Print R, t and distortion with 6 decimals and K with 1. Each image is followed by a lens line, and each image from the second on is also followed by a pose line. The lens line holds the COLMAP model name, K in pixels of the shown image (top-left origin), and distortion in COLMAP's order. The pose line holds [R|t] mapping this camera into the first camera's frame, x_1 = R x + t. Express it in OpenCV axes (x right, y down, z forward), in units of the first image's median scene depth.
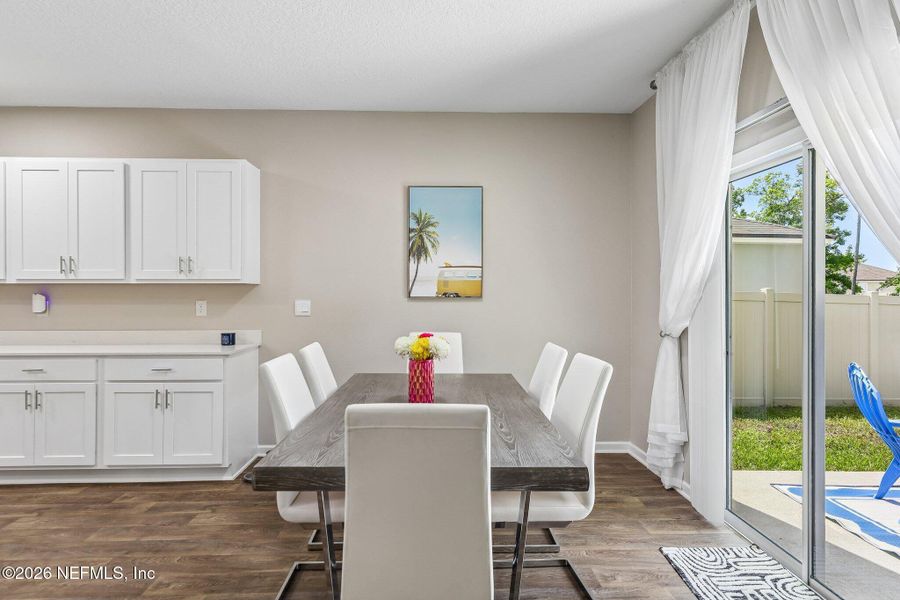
lens RADIAL K [[522.1, 0, 446.3], [0, 522.1, 291.2], [0, 0, 1]] dist [0.012747, -0.000753]
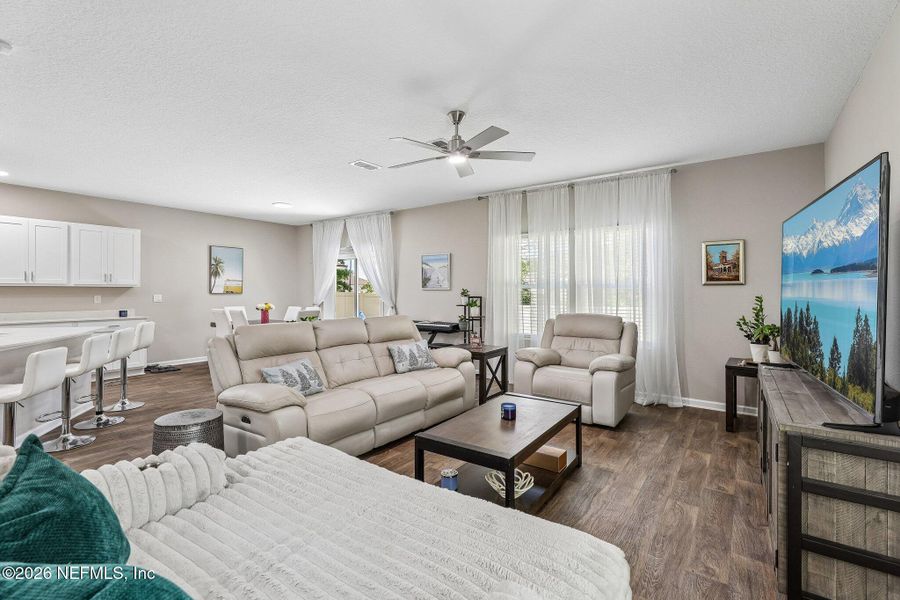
lens RADIAL K [[411.6, 0, 449.7], [0, 411.6, 289.1], [0, 0, 1]] dist [0.000808, 0.001099]
pose [[0.611257, 0.004676, 0.791418, -0.906468], [-0.003344, 0.999989, -0.003325, -0.003829], [-0.791425, -0.000614, 0.611266, -1.008164]]
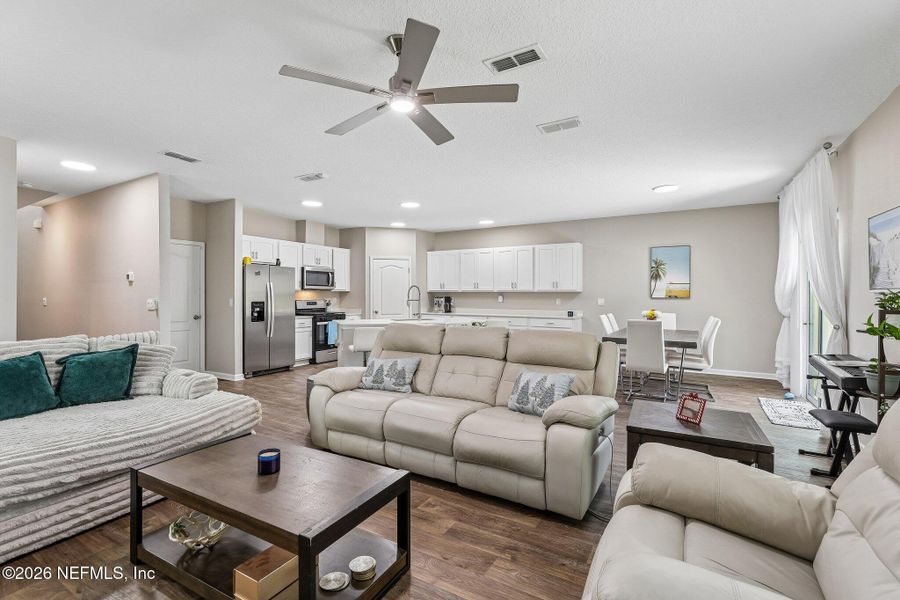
lens RADIAL K [[411.6, 0, 445.1], [0, 411.6, 296.4], [0, 0, 1]] dist [0.000808, 0.001099]
pose [[0.842669, 0.004605, -0.538412, 0.135956], [-0.001503, 0.999980, 0.006199, -0.003639], [0.538430, -0.004414, 0.842659, -0.967128]]
